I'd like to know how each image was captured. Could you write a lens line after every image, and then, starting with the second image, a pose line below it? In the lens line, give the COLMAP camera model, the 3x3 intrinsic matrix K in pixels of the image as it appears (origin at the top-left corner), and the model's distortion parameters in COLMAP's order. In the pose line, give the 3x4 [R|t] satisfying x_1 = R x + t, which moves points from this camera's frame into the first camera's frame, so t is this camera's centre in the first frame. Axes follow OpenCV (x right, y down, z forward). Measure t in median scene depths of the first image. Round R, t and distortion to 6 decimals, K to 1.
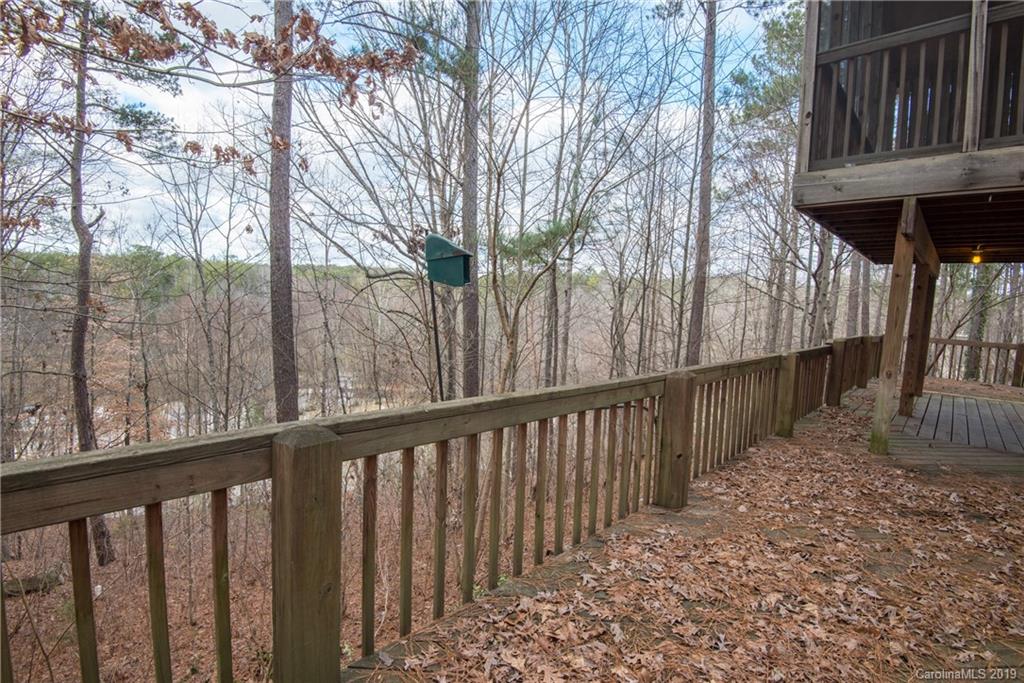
lens RADIAL K [[486.0, 0, 512.0], [0, 486.0, 341.5], [0, 0, 1]] dist [0.000233, -0.024665]
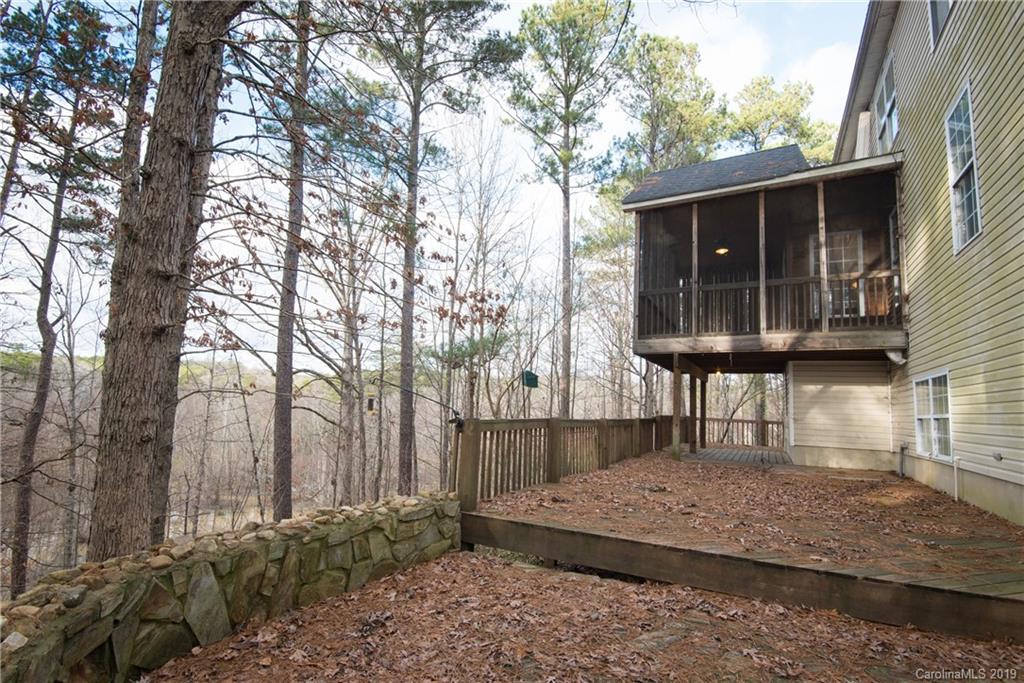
lens RADIAL K [[486.0, 0, 512.0], [0, 486.0, 341.5], [0, 0, 1]] dist [0.000233, -0.024665]
pose [[0.958153, 0.032172, 0.284442, -0.456457], [0.024567, 0.980756, -0.193684, 0.071304], [-0.285199, 0.192567, 0.938925, -0.733938]]
